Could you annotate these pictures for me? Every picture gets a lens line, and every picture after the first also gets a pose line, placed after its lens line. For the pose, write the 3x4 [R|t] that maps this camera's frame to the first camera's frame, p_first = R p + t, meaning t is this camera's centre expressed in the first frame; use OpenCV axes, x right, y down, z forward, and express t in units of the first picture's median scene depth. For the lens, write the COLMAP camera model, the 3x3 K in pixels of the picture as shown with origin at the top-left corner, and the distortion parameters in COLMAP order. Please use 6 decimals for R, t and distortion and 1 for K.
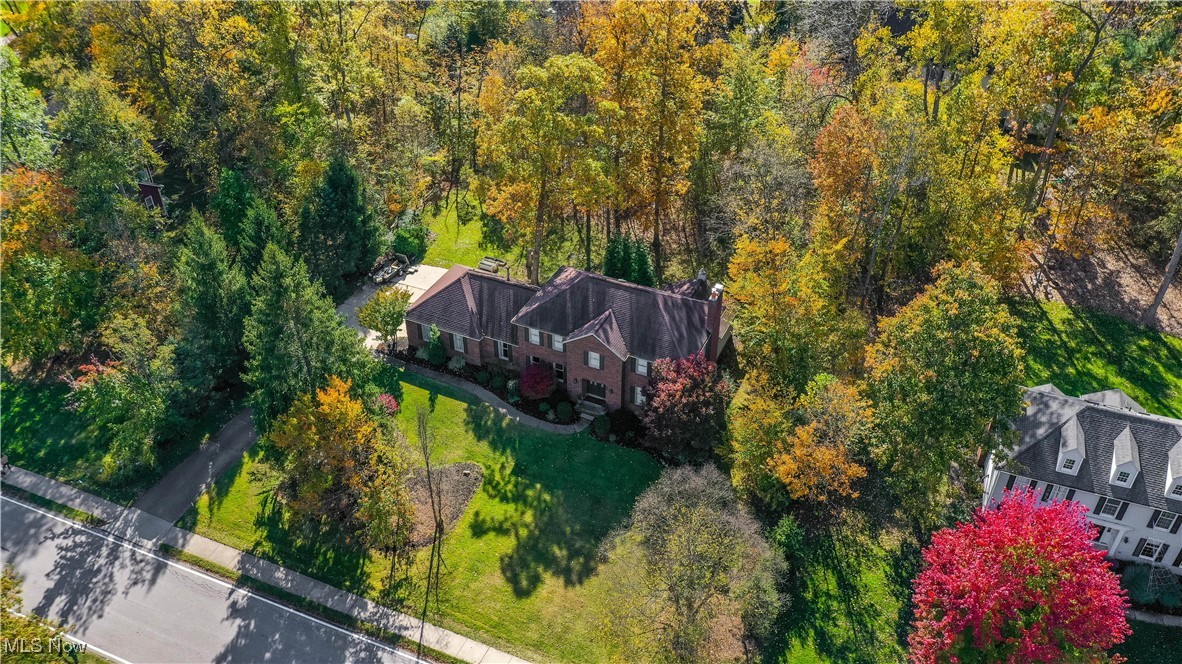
lens RADIAL K [[927.5, 0, 591.0], [0, 927.5, 332.0], [0, 0, 1]] dist [0.009625, 0.000655]
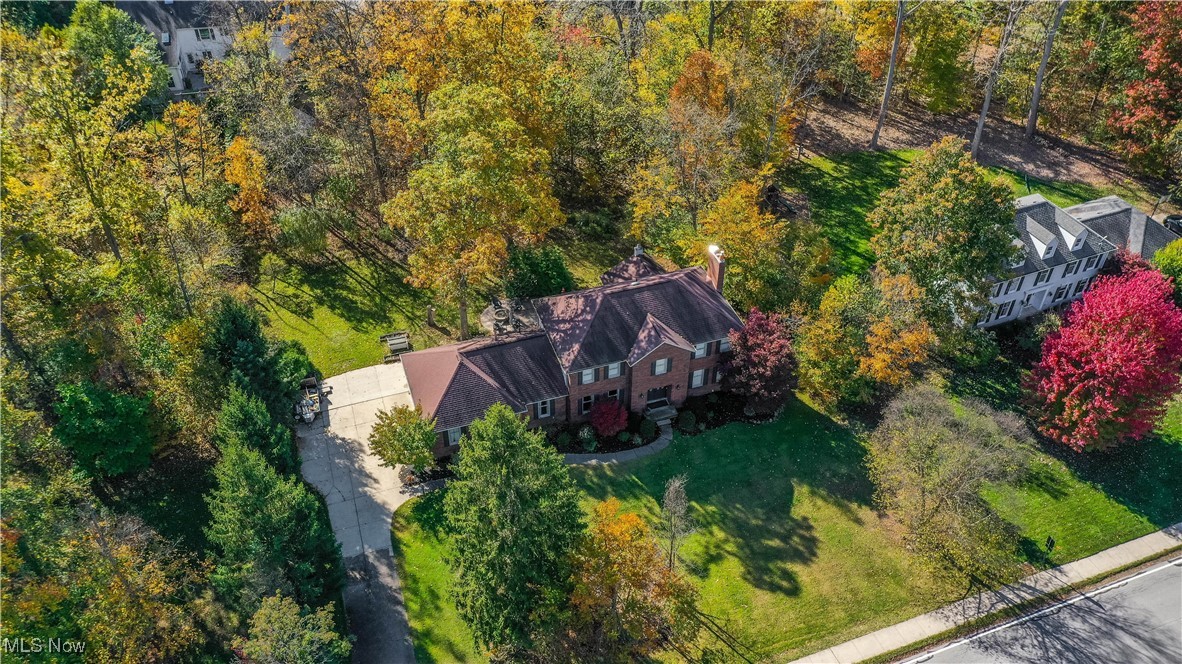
lens RADIAL K [[927.5, 0, 591.0], [0, 927.5, 332.0], [0, 0, 1]] dist [0.009625, 0.000655]
pose [[0.730589, -0.443330, 0.519325, -0.538320], [0.410007, 0.893012, 0.185535, -0.213141], [-0.546017, 0.077378, 0.834193, 0.211271]]
